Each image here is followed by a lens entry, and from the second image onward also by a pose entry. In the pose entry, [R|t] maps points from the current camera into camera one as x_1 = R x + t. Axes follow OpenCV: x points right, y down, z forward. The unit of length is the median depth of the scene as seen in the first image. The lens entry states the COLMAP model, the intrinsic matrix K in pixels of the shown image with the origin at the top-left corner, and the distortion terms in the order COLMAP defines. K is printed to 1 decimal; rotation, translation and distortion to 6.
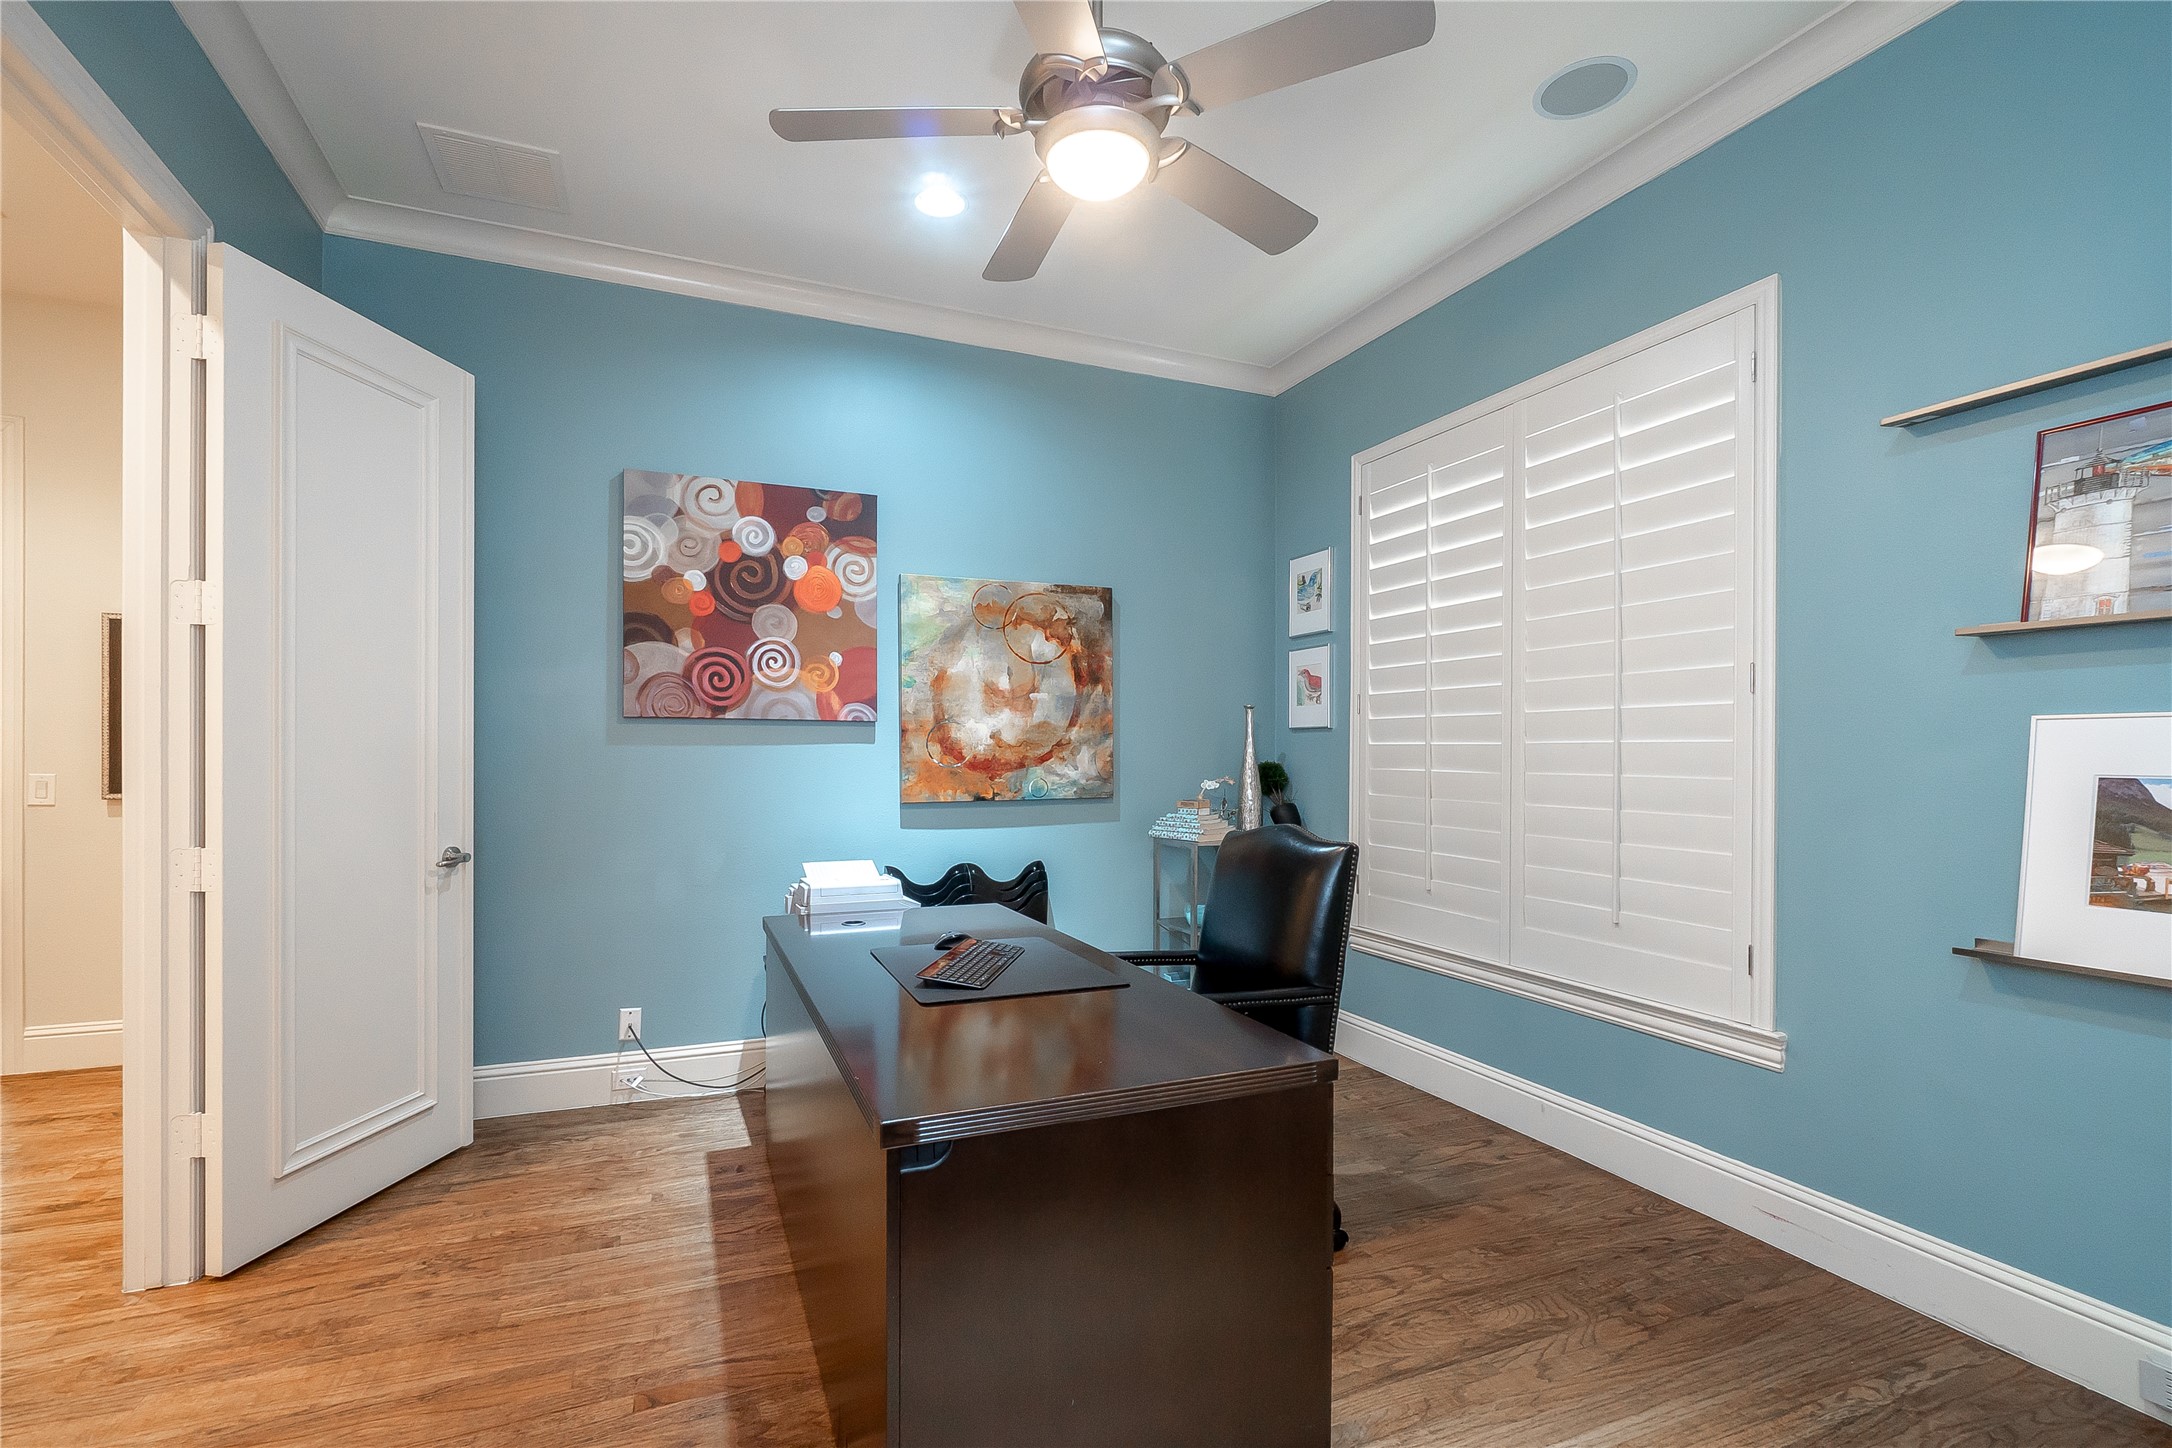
lens RADIAL K [[929.2, 0, 1083.2], [0, 929.2, 746.6], [0, 0, 1]] dist [-0.008018, 0.001836]
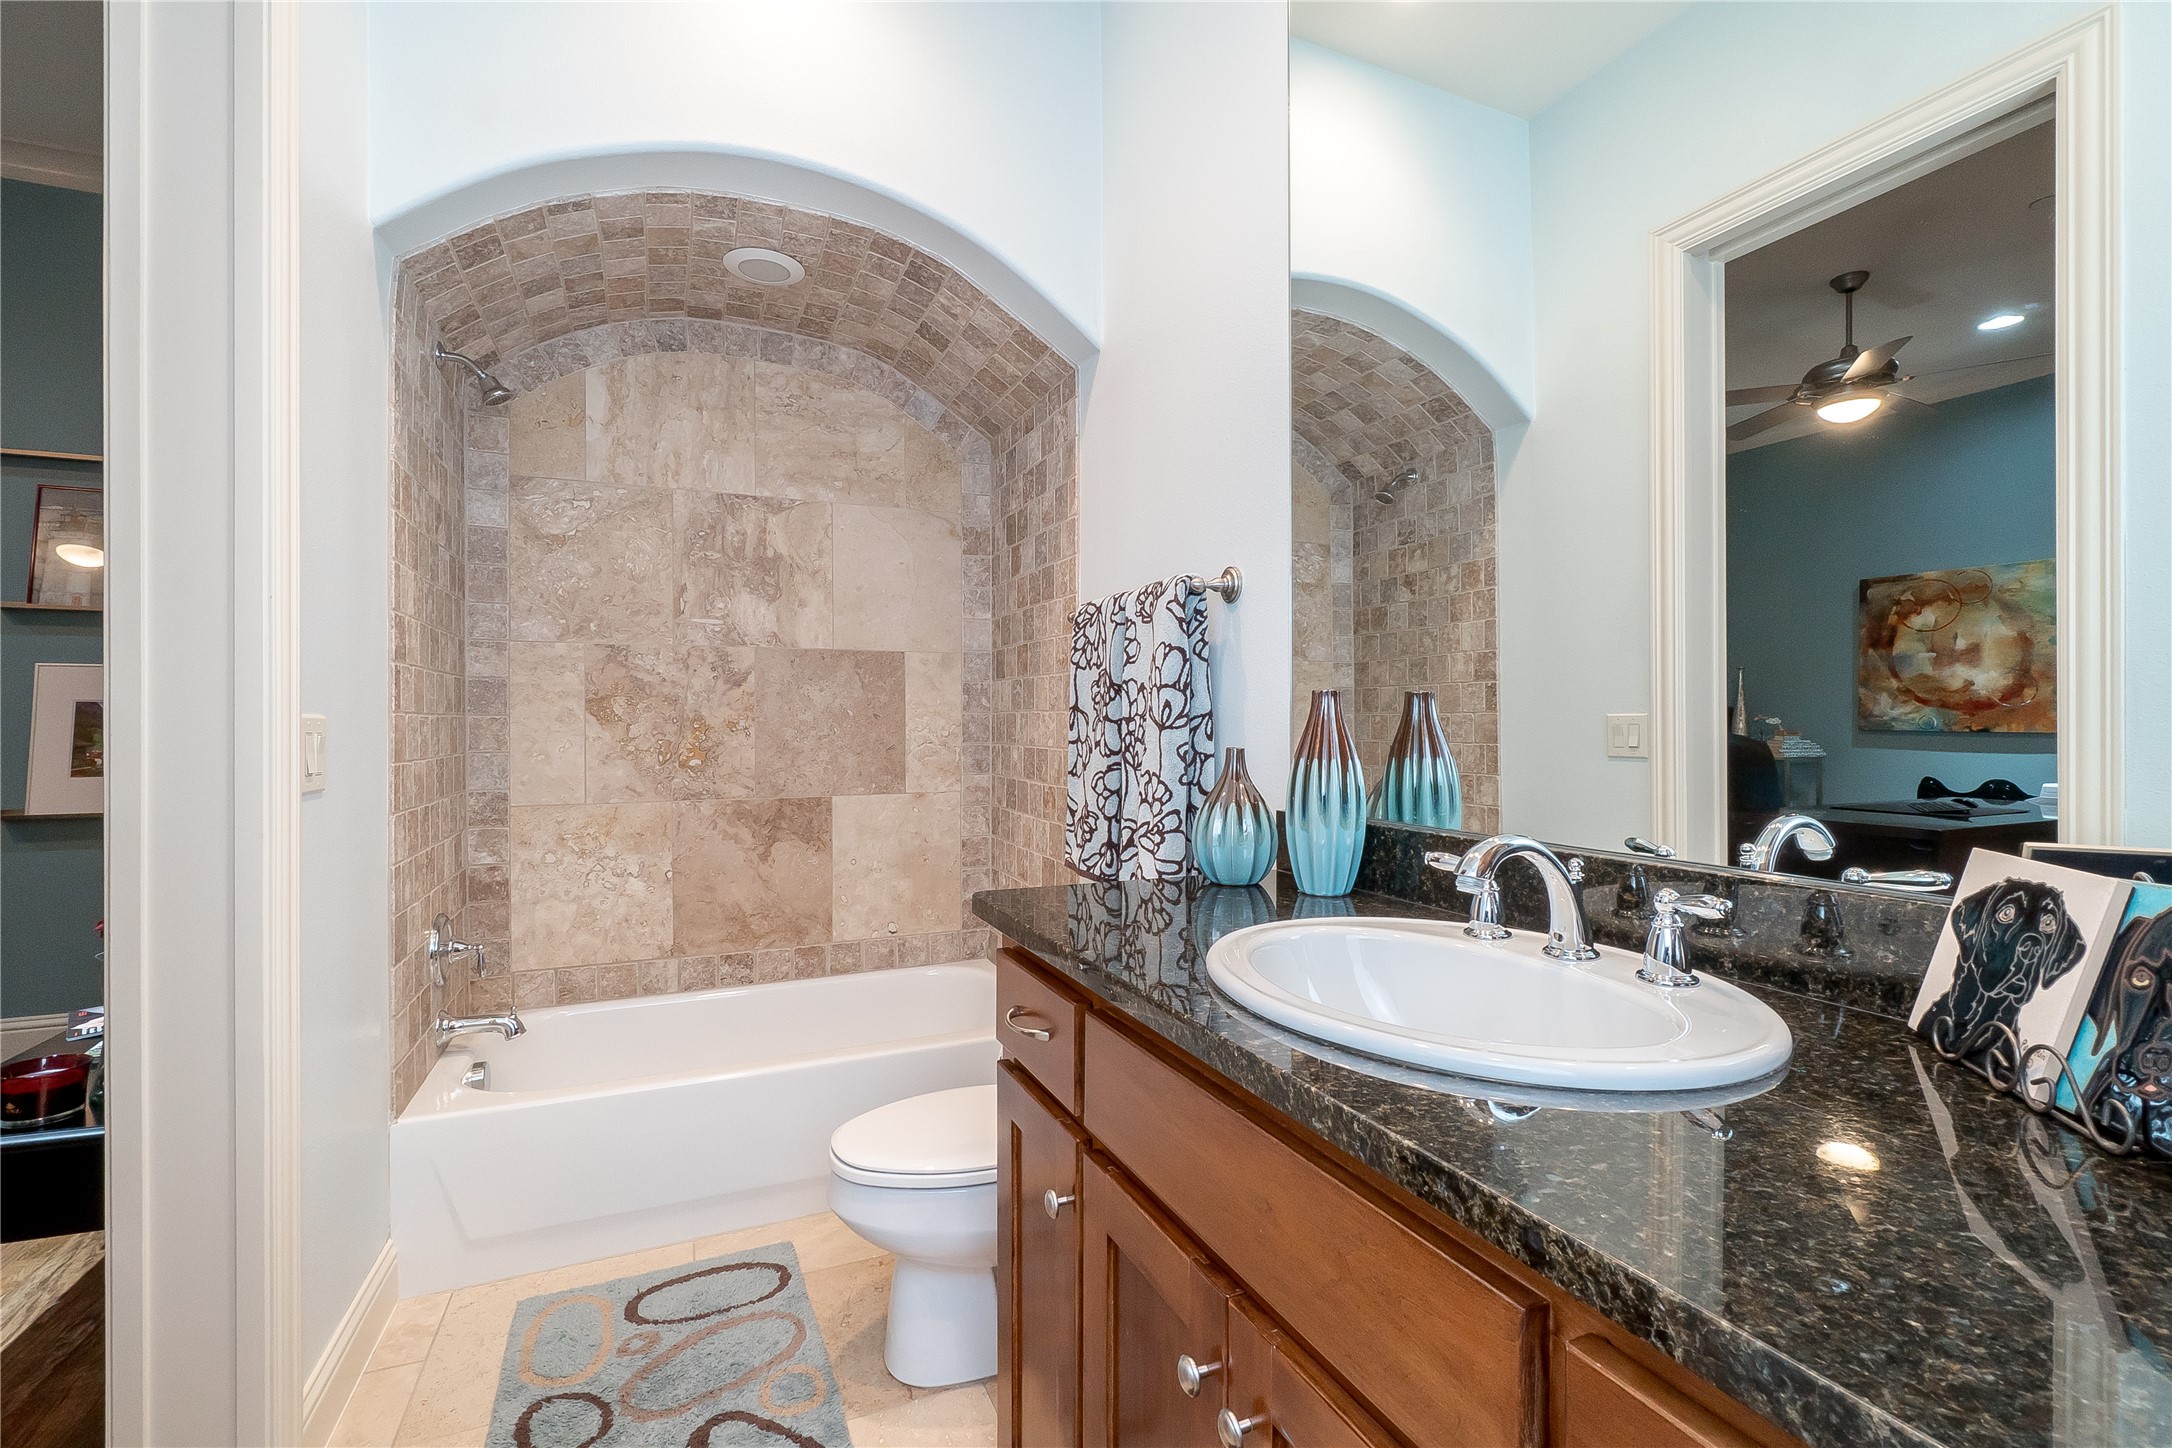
lens RADIAL K [[929.2, 0, 1085.7], [0, 929.2, 728.6], [0, 0, 1]] dist [-0.008018, 0.001836]
pose [[-0.011574, -0.008608, 0.999896, -0.570551], [-0.000580, 0.999963, 0.008602, 0.063438], [-0.999933, -0.000481, -0.011579, -0.776550]]
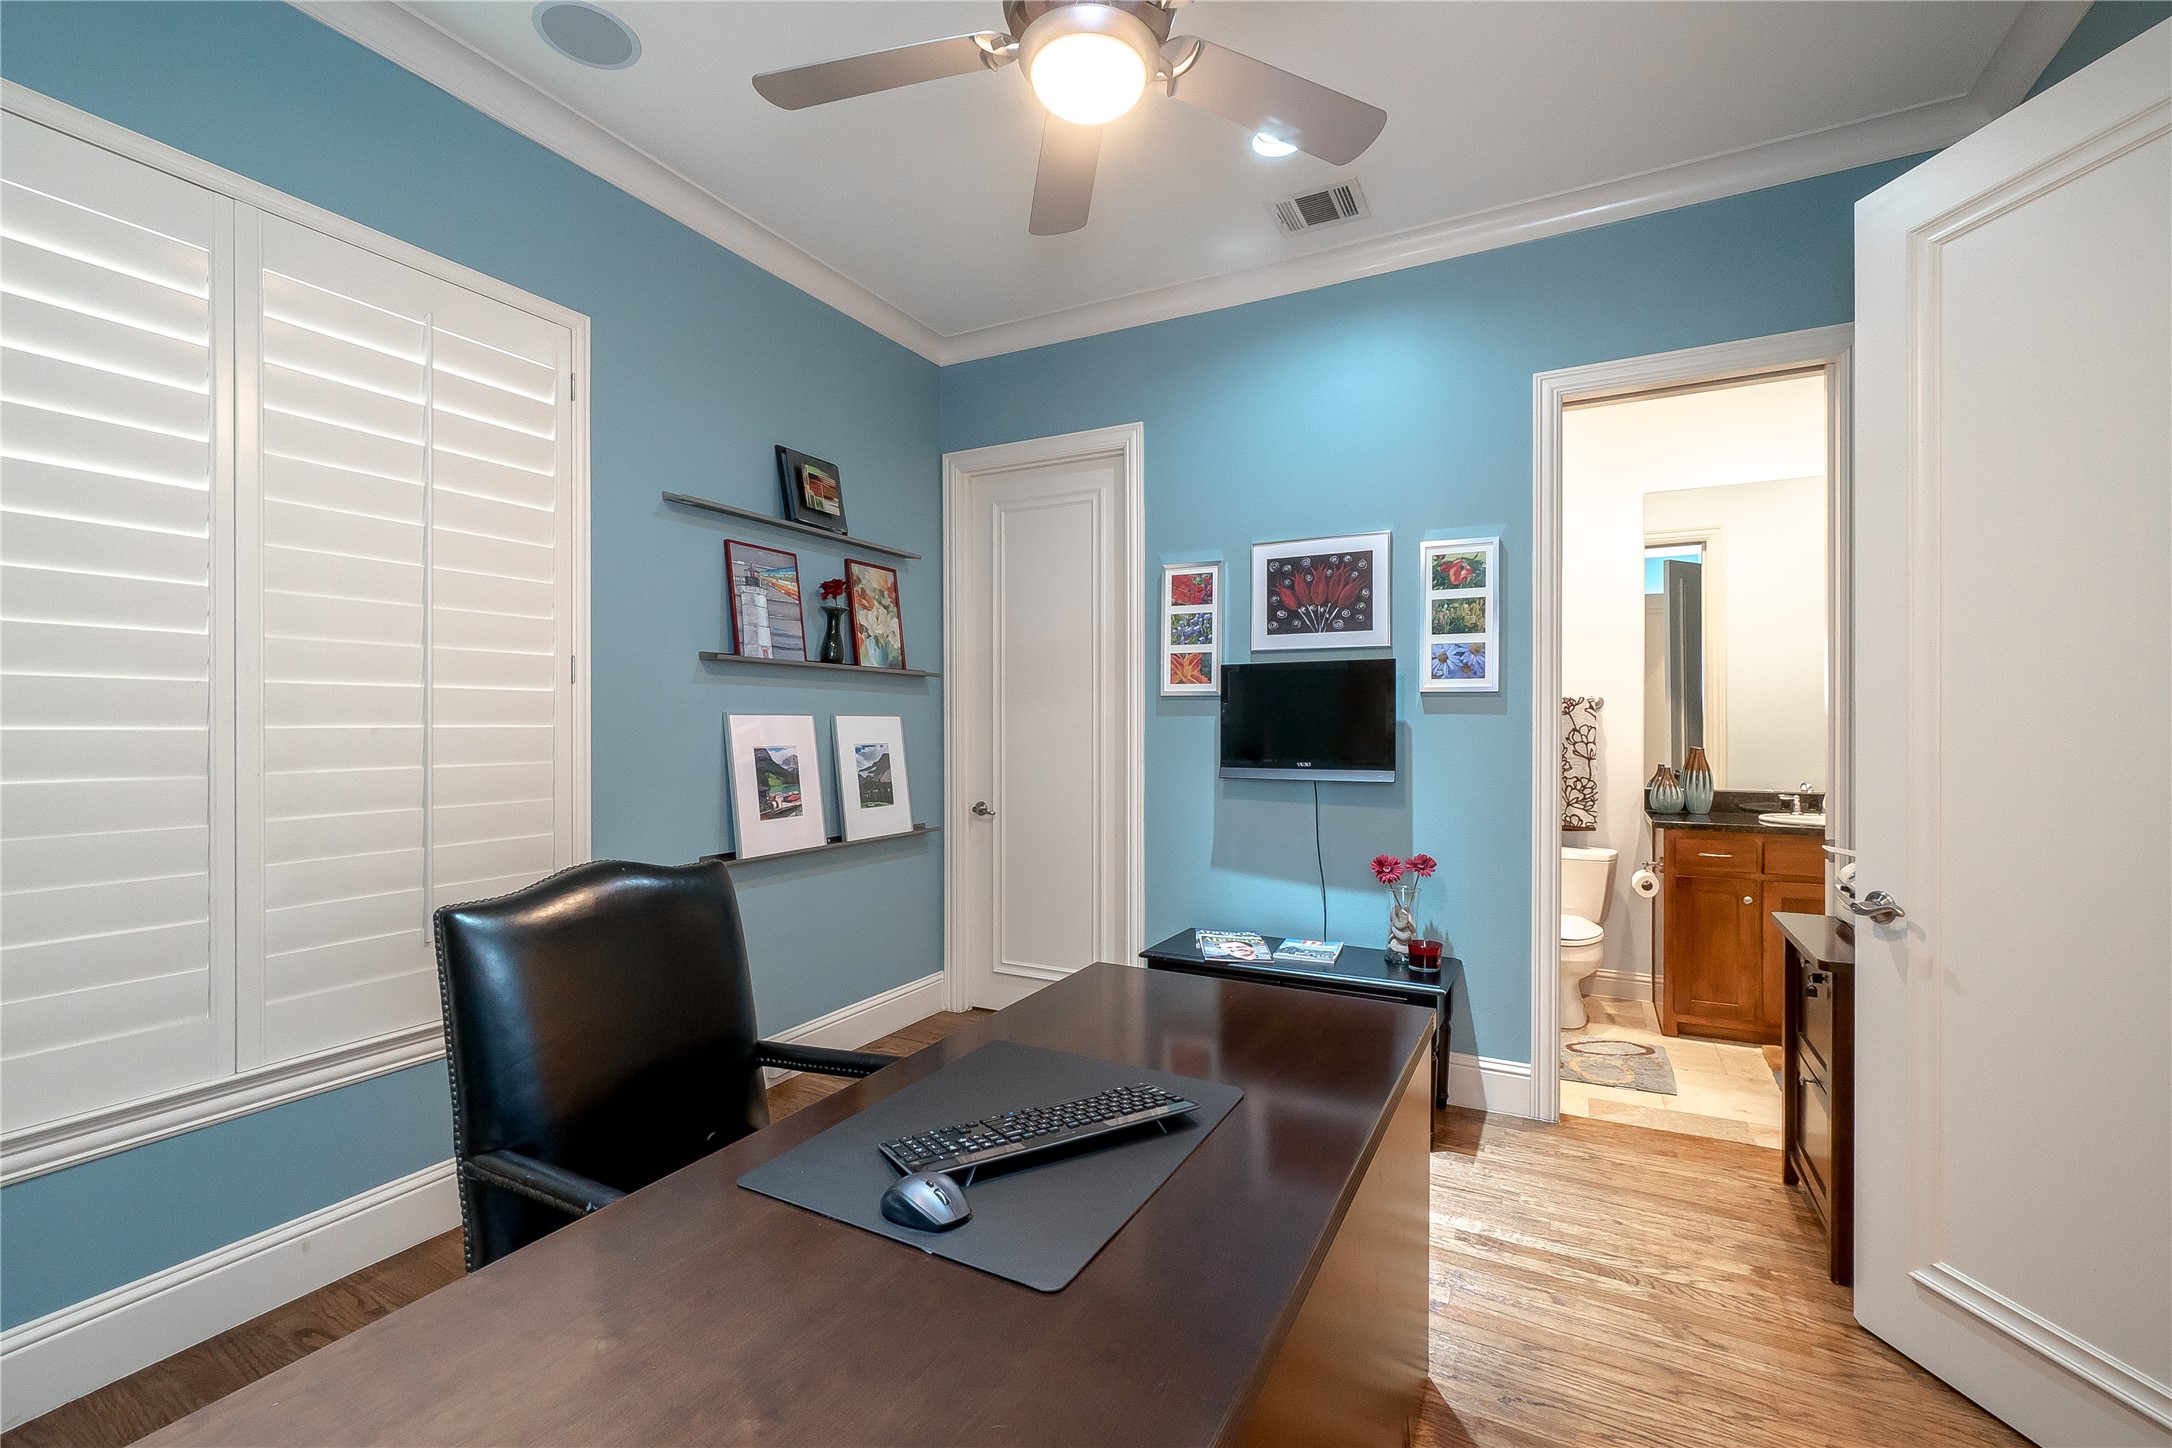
lens RADIAL K [[929.2, 0, 1088.1], [0, 929.2, 728.8], [0, 0, 1]] dist [-0.008018, 0.001836]
pose [[-0.625225, -0.002183, 0.780441, -0.652870], [0.001101, 0.999993, 0.003680, -0.009762], [-0.780443, 0.003160, -0.625218, 1.530811]]
